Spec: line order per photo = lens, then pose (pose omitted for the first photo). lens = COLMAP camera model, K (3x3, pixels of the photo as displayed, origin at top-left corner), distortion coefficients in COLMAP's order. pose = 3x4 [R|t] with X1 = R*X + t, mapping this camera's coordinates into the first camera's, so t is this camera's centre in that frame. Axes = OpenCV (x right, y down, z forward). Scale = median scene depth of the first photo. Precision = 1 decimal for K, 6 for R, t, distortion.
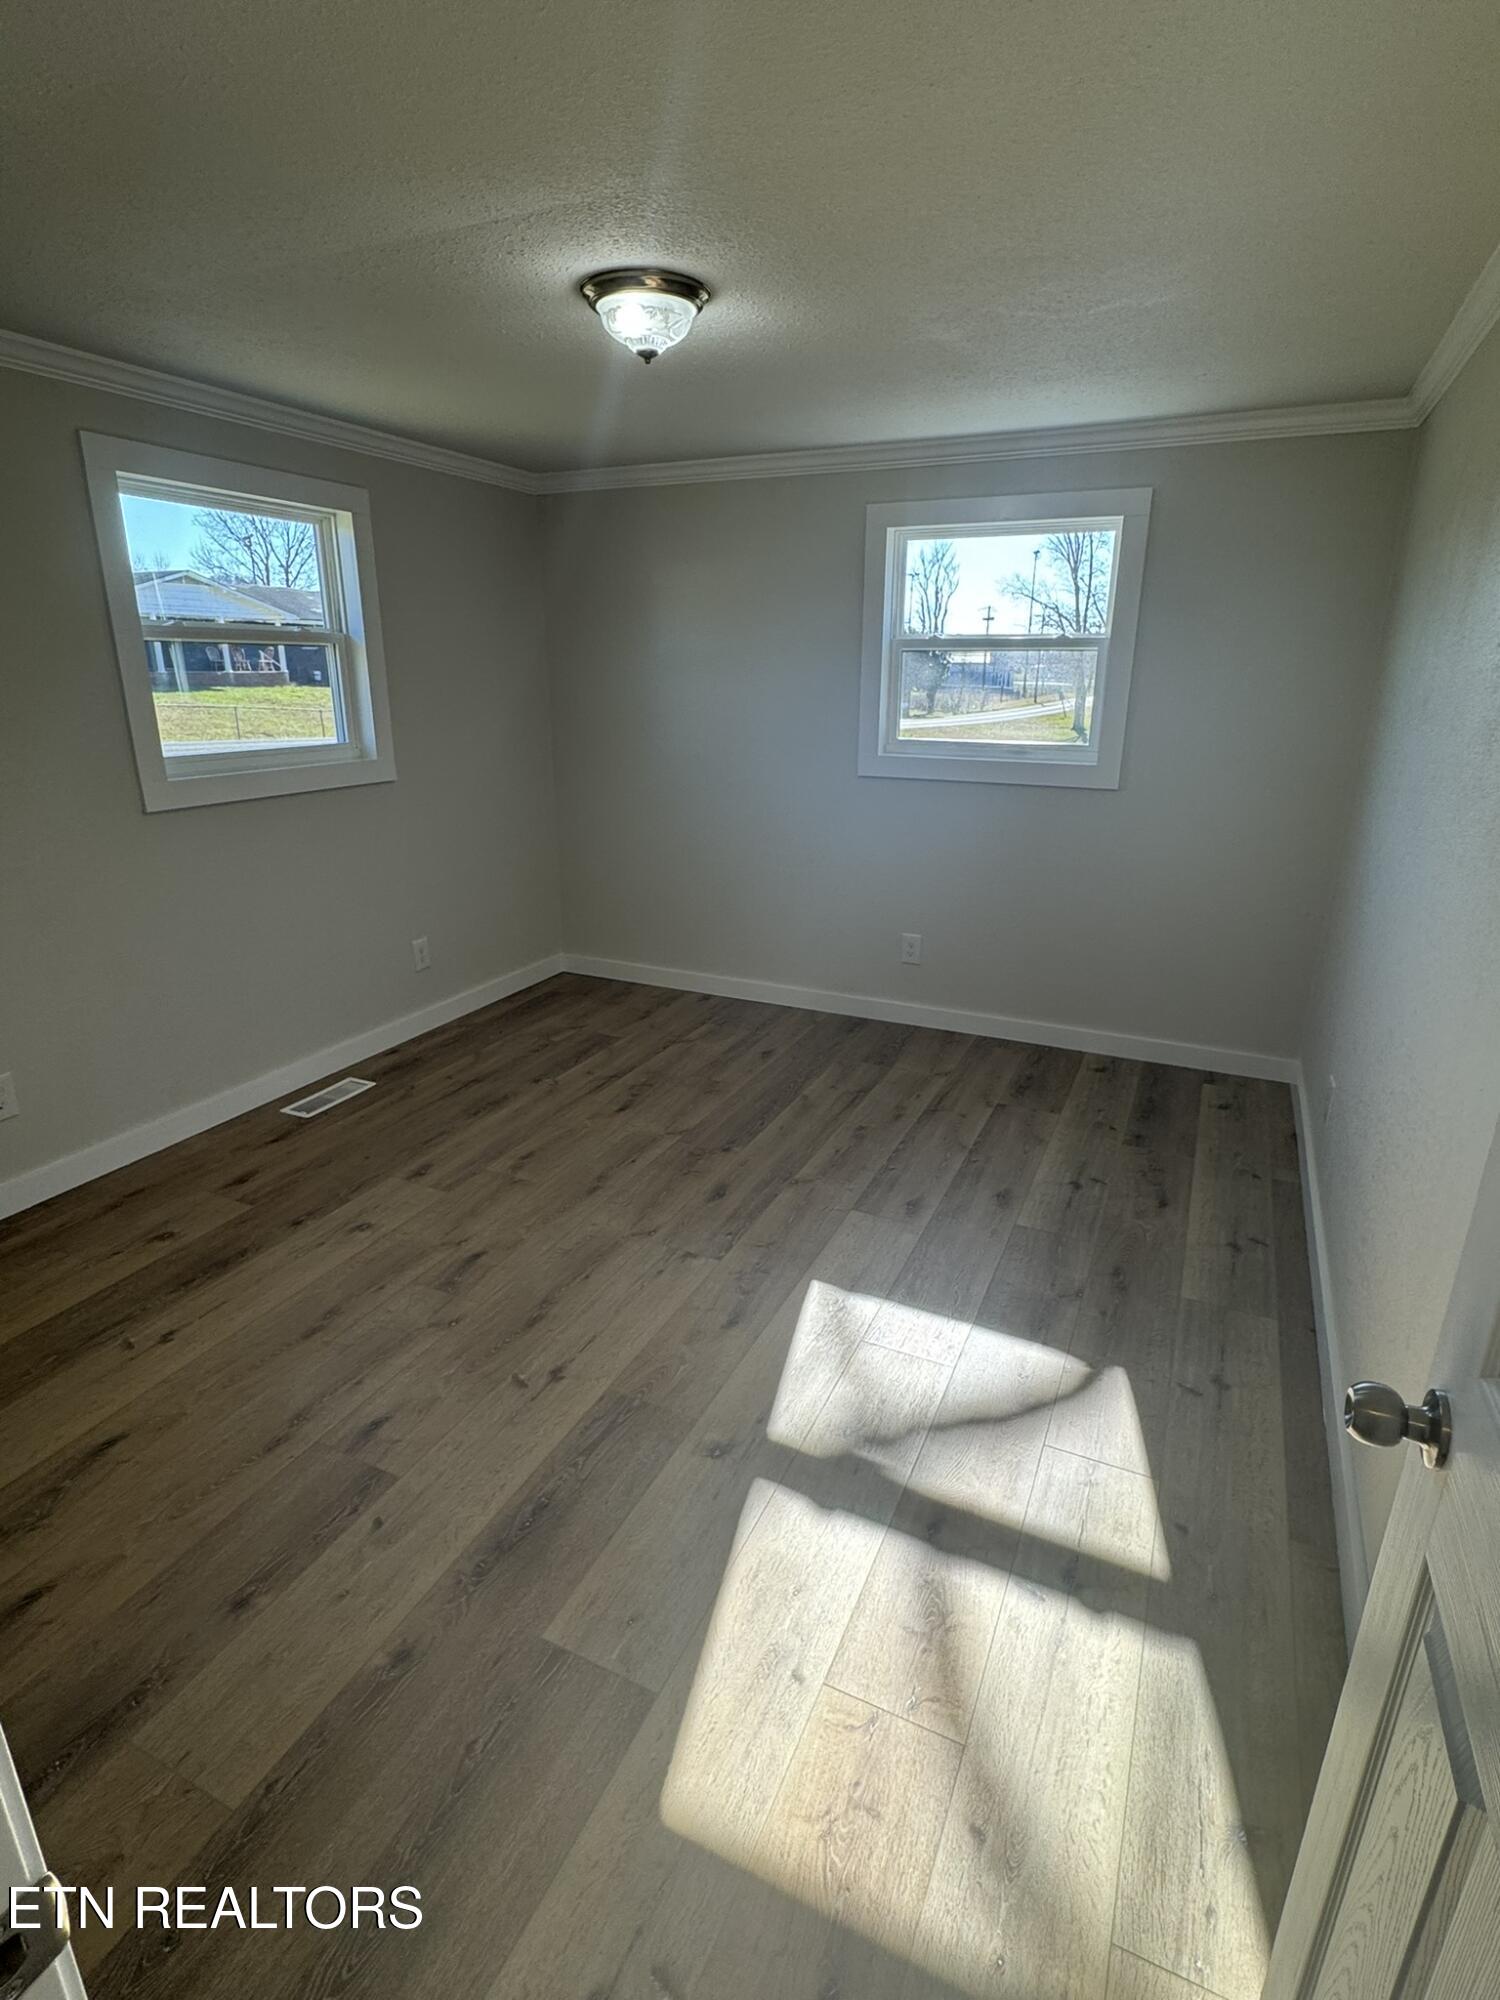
lens RADIAL K [[1011.9, 0, 743.7], [0, 1011.9, 995.4], [0, 0, 1]] dist [-0.003647, 0.001045]
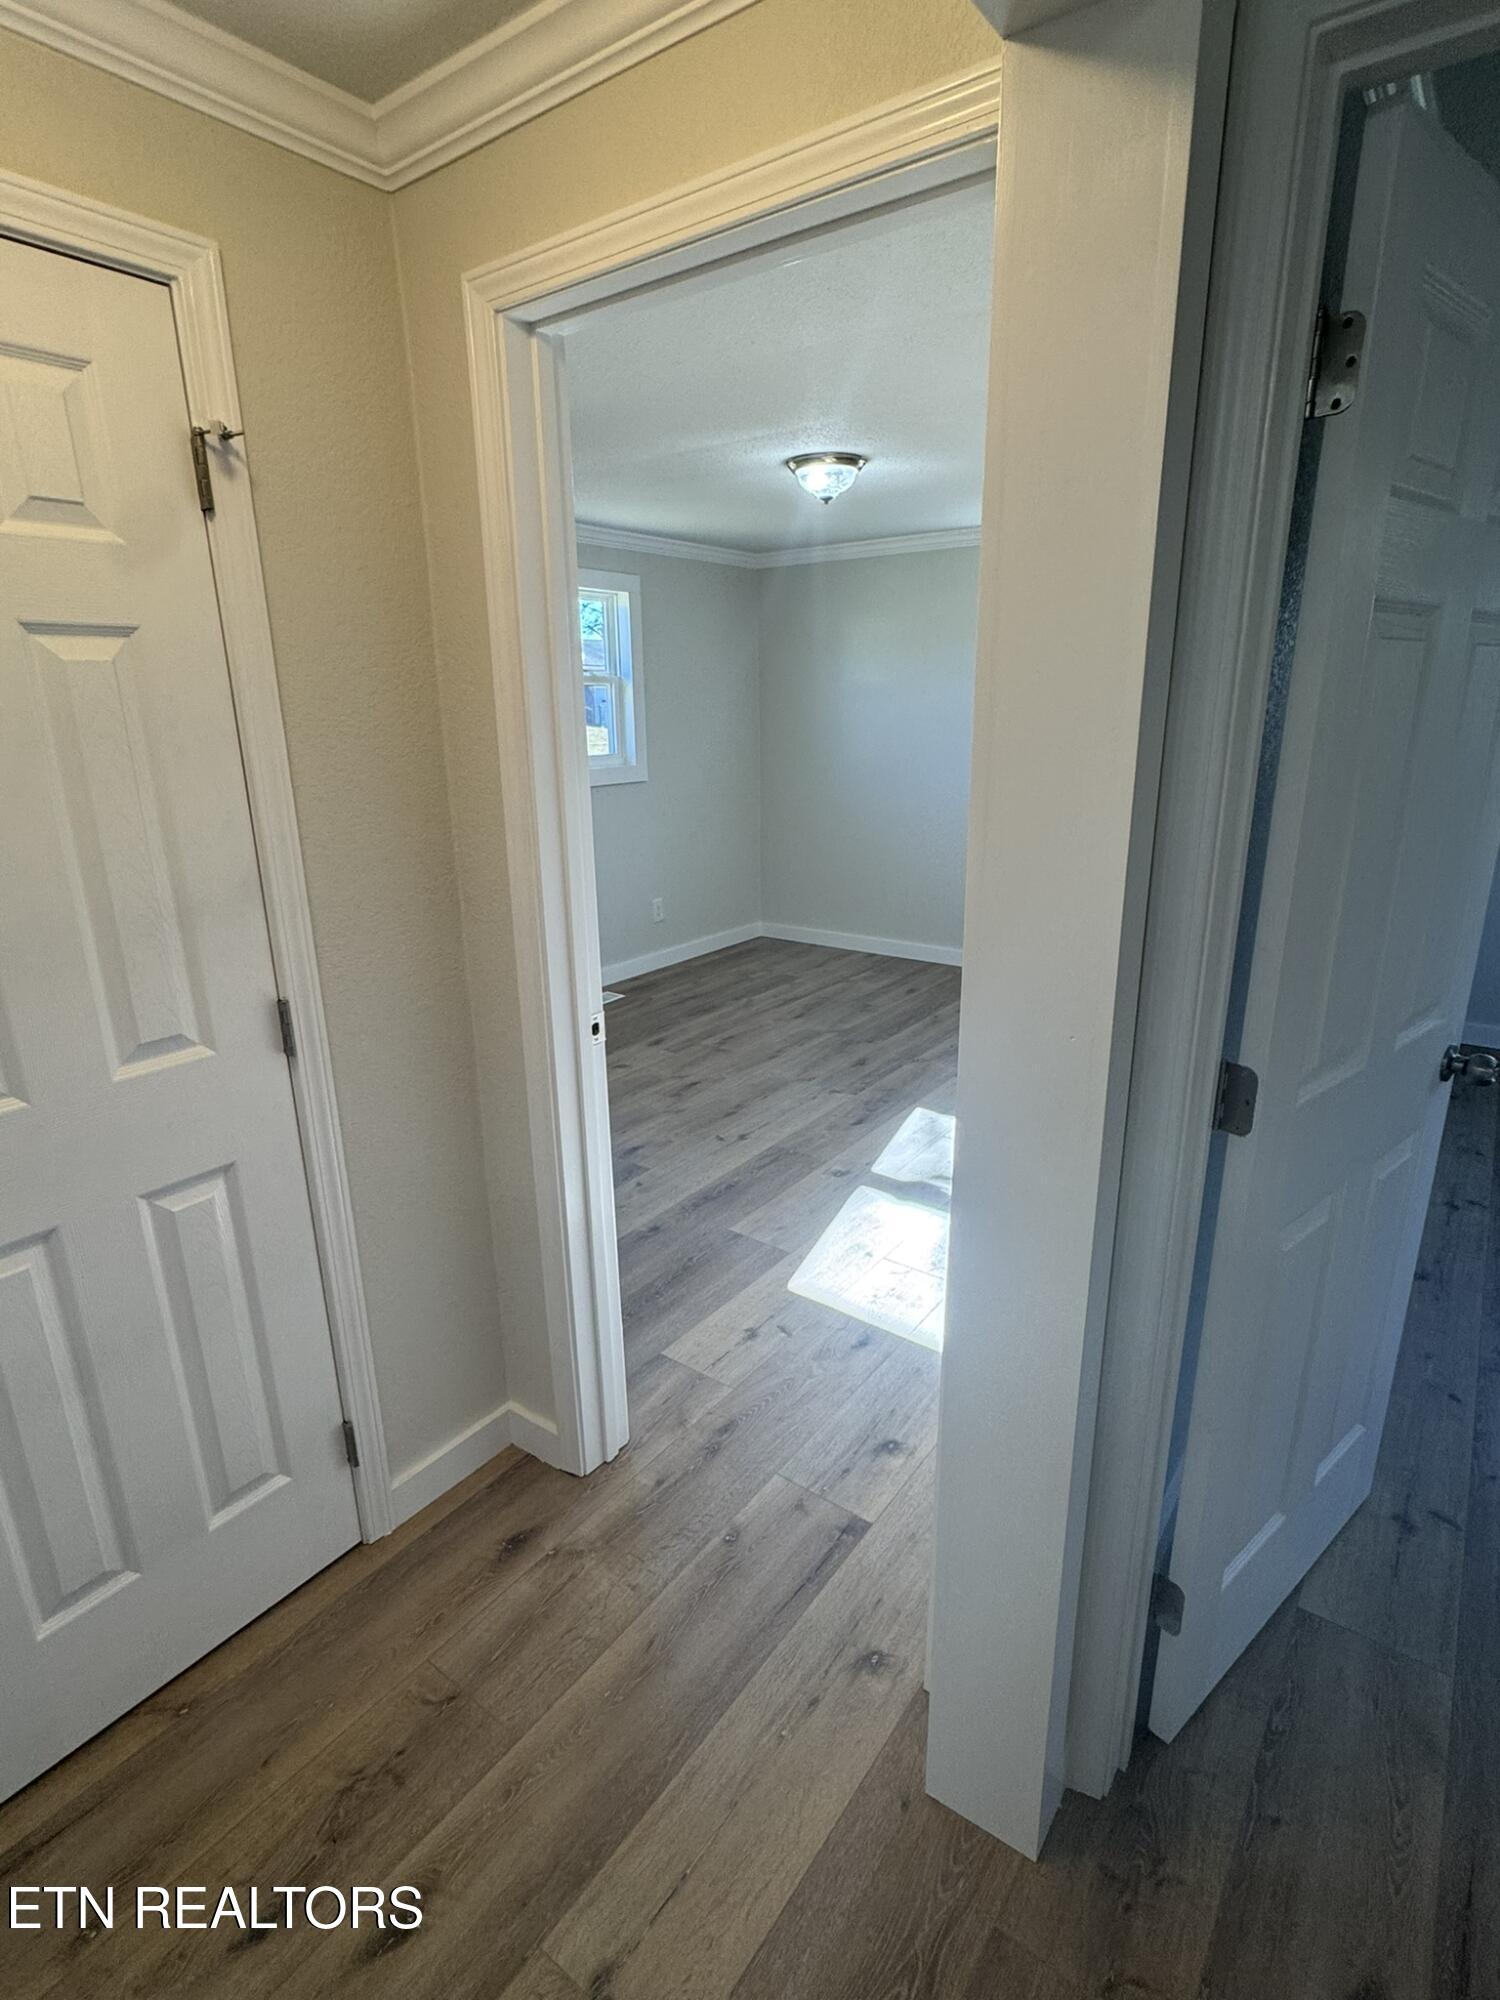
lens RADIAL K [[1011.9, 0, 738.1], [0, 1011.9, 1010.2], [0, 0, 1]] dist [-0.003647, 0.001045]
pose [[0.979076, 0.040164, -0.199492, 0.083357], [-0.044048, 0.998916, -0.015071, 0.144051], [0.198671, 0.023543, 0.979783, -0.402529]]
